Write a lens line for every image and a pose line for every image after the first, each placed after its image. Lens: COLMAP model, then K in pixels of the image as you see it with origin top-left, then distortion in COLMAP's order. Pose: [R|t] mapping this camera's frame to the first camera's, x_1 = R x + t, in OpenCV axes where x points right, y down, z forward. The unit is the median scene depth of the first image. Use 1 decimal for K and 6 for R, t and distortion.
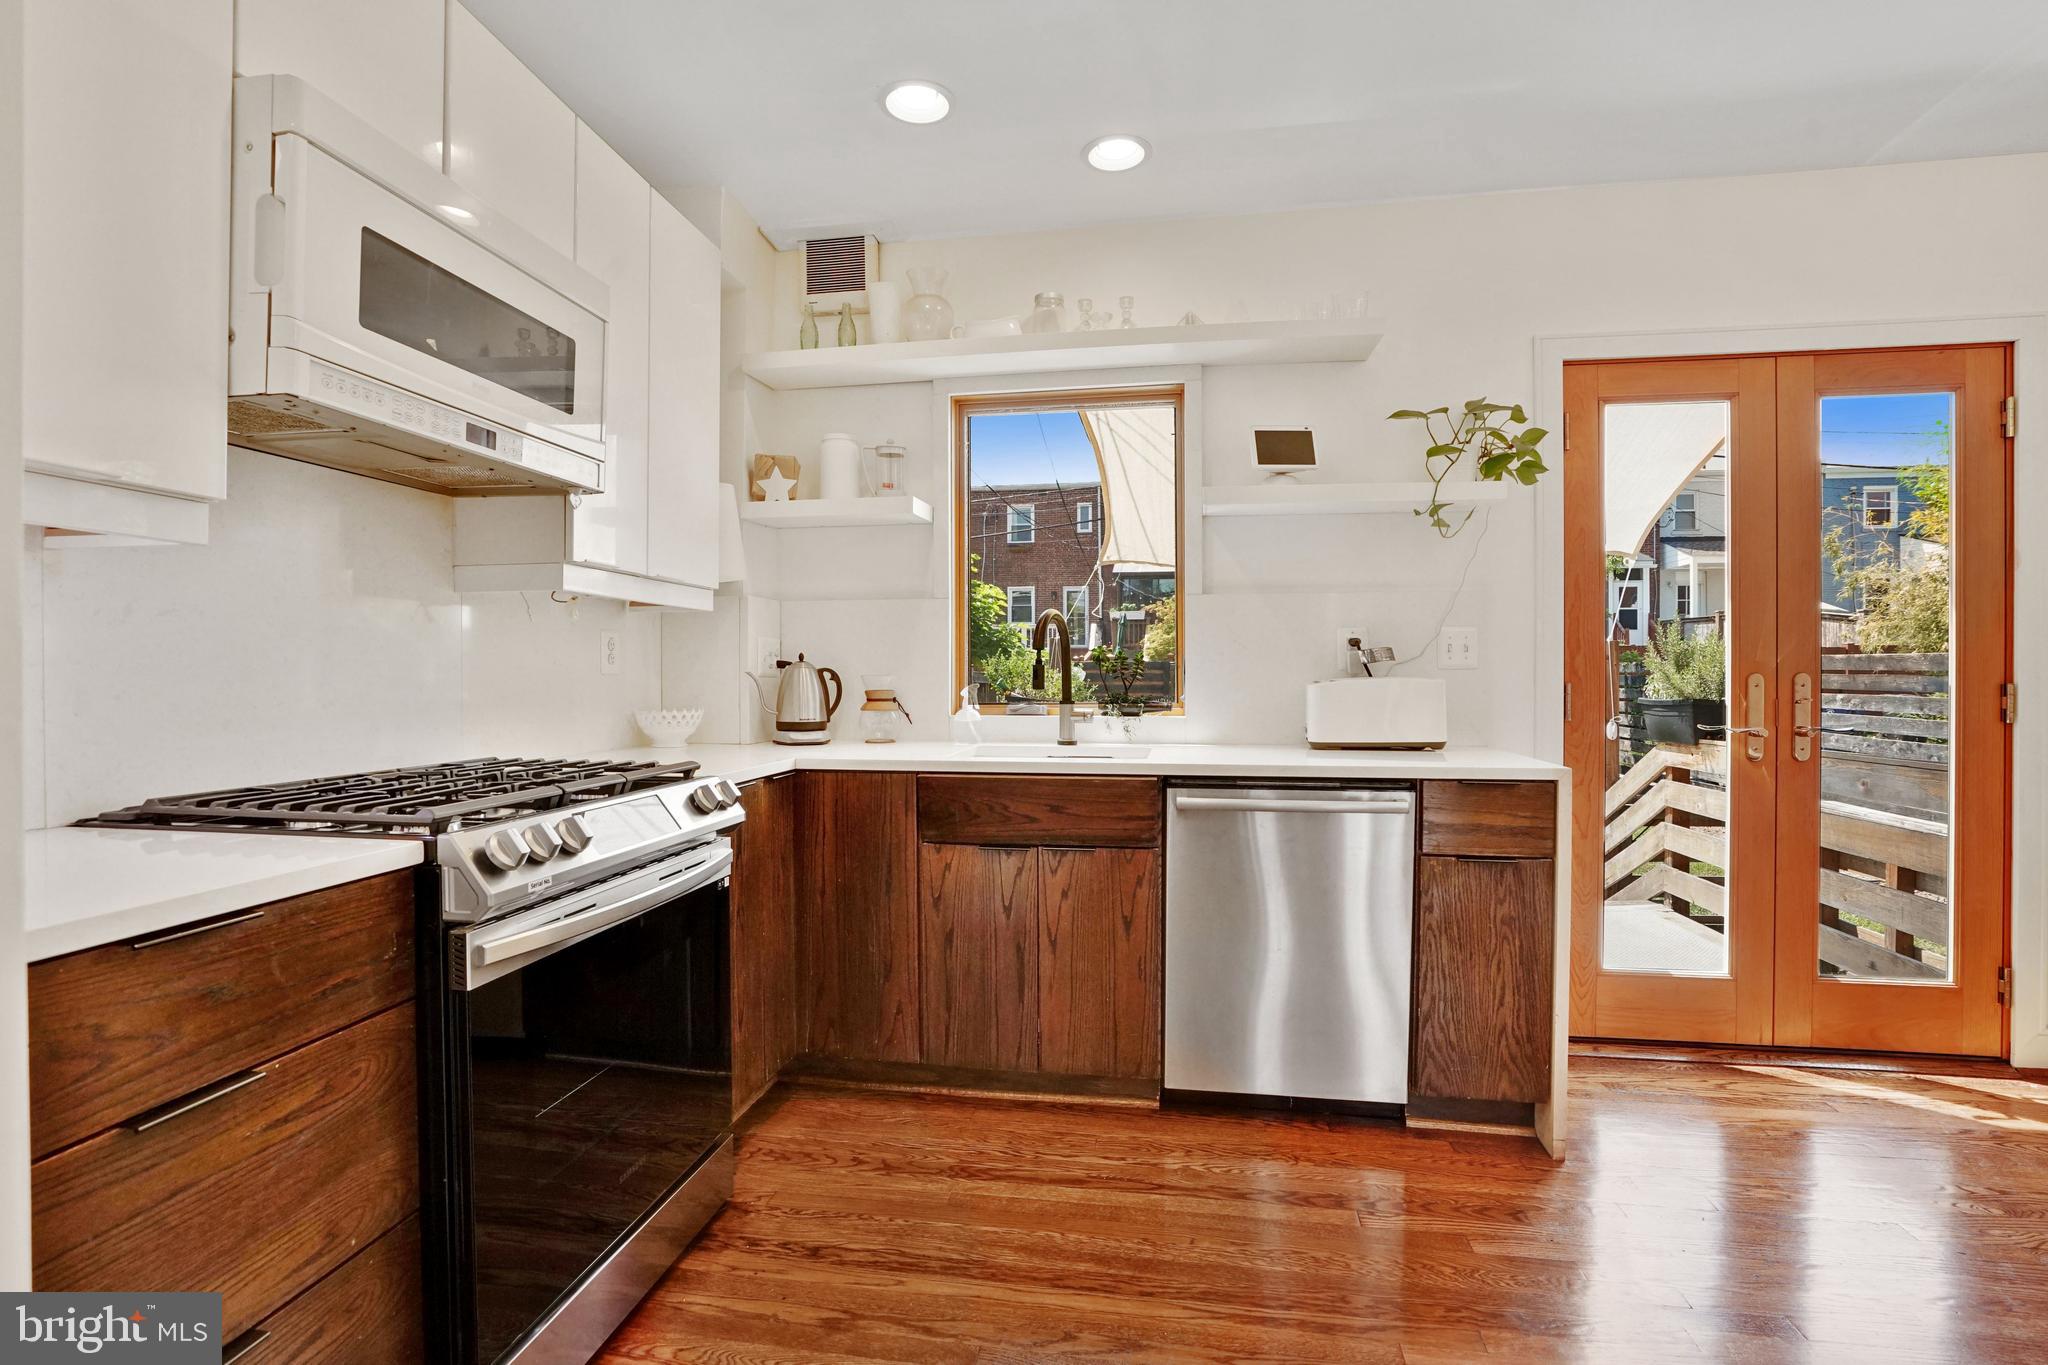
lens RADIAL K [[943.3, 0, 1024.0], [0, 943.3, 682.5], [0, 0, 1]] dist [-0.043199, 0.027174]
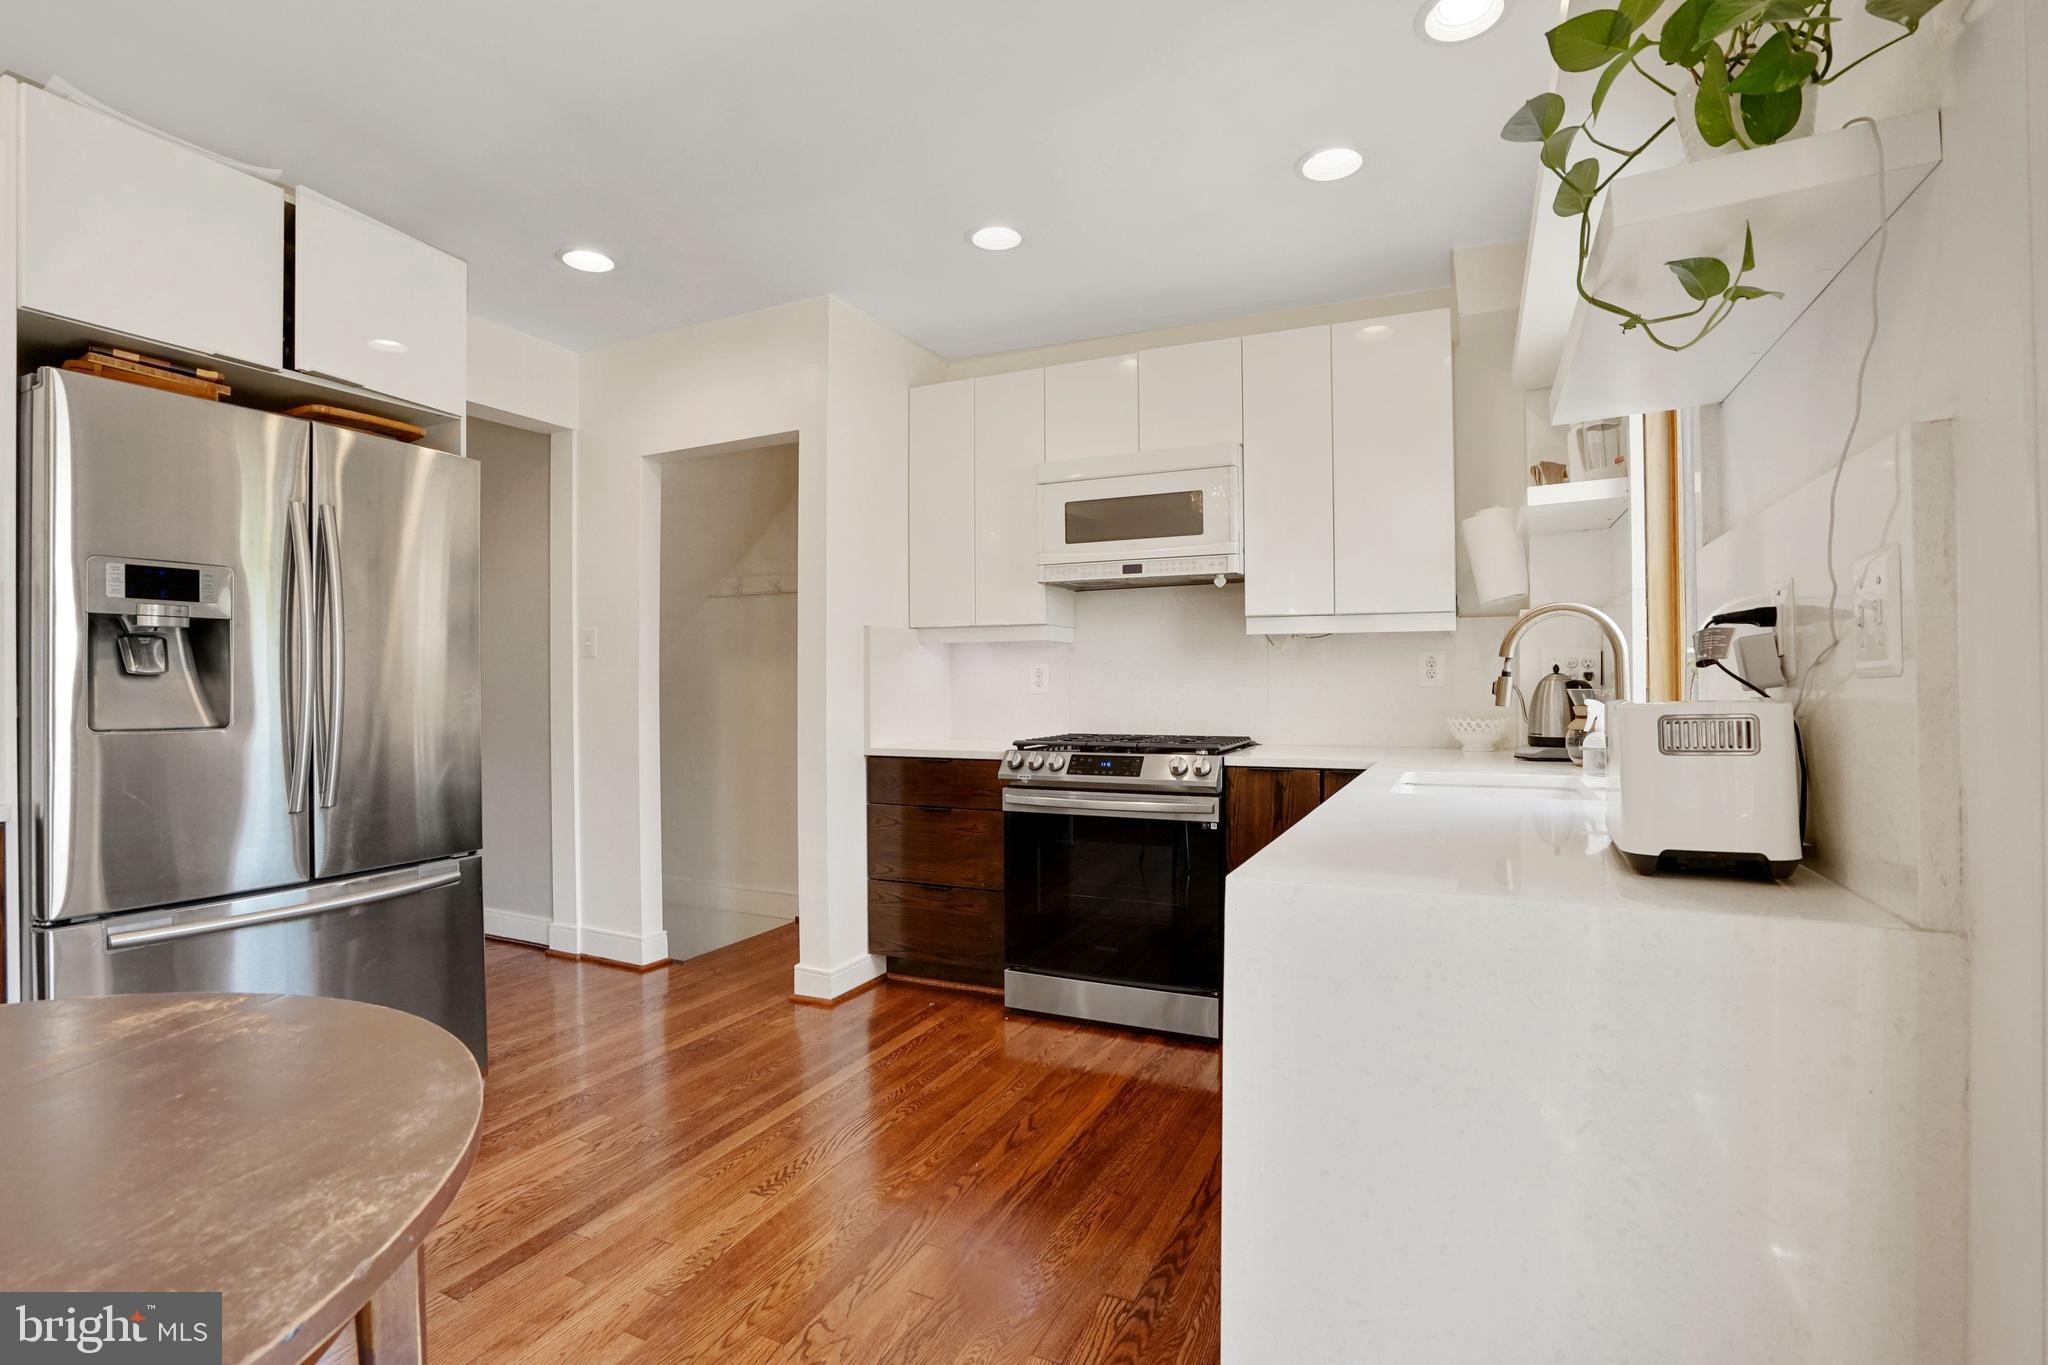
lens RADIAL K [[943.3, 0, 1024.0], [0, 943.3, 682.5], [0, 0, 1]] dist [-0.043199, 0.027174]
pose [[-0.271748, -0.002967, -0.962364, 1.401242], [-0.007716, 0.999970, -0.000904, -0.015458], [0.962338, 0.007179, -0.271763, 1.290508]]
